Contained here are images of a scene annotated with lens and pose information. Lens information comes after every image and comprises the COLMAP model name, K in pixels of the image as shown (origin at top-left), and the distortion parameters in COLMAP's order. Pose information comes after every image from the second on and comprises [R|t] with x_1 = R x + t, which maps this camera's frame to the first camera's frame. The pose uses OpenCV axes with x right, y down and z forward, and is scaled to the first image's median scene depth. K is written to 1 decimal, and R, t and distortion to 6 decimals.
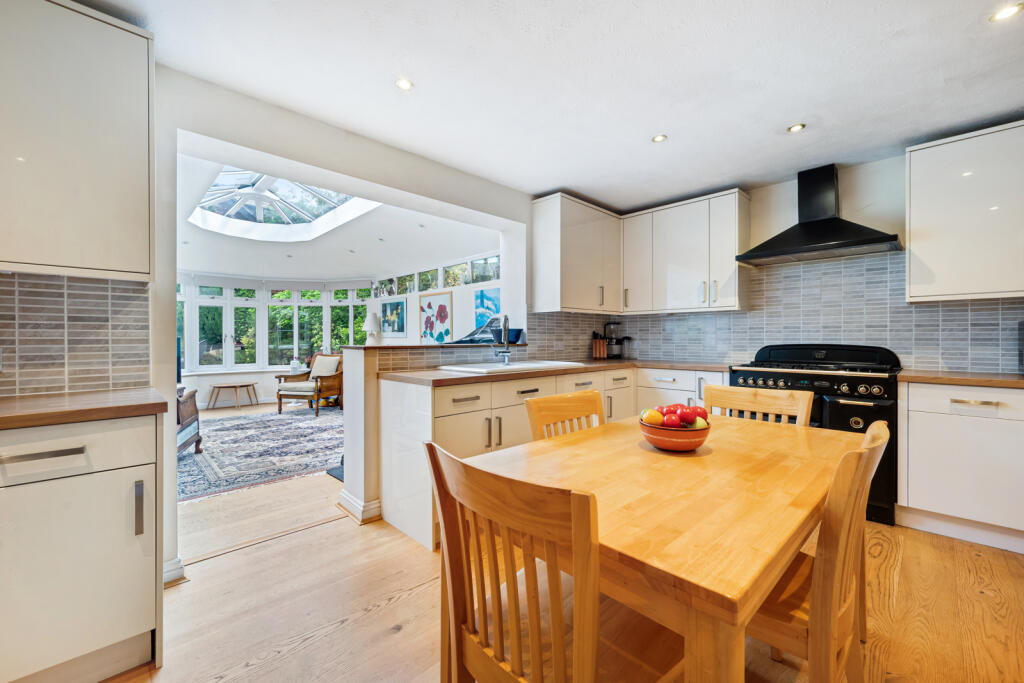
lens RADIAL K [[411.2, 0, 512.0], [0, 411.2, 341.5], [0, 0, 1]] dist [-0.001190, -0.000160]
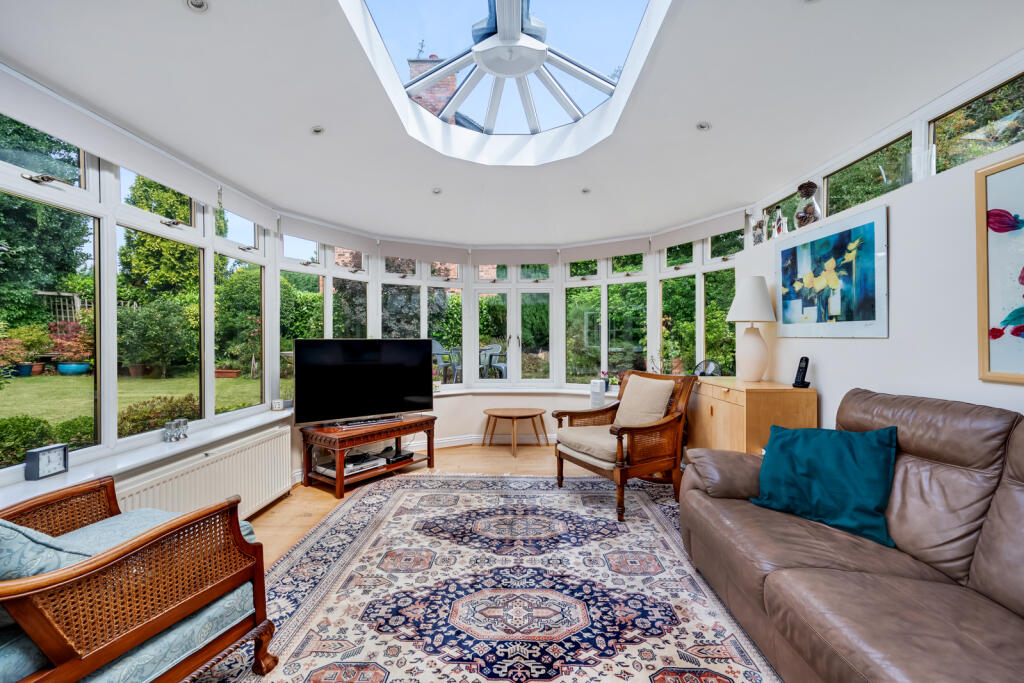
lens RADIAL K [[434.2, 0, 512.0], [0, 434.2, 341.5], [0, 0, 1]] dist [-0.002387, -0.000056]
pose [[0.714503, 0.001796, -0.699630, -0.210265], [-0.003940, 0.999991, -0.001457, -0.004752], [0.699621, 0.003798, 0.714504, 0.527089]]
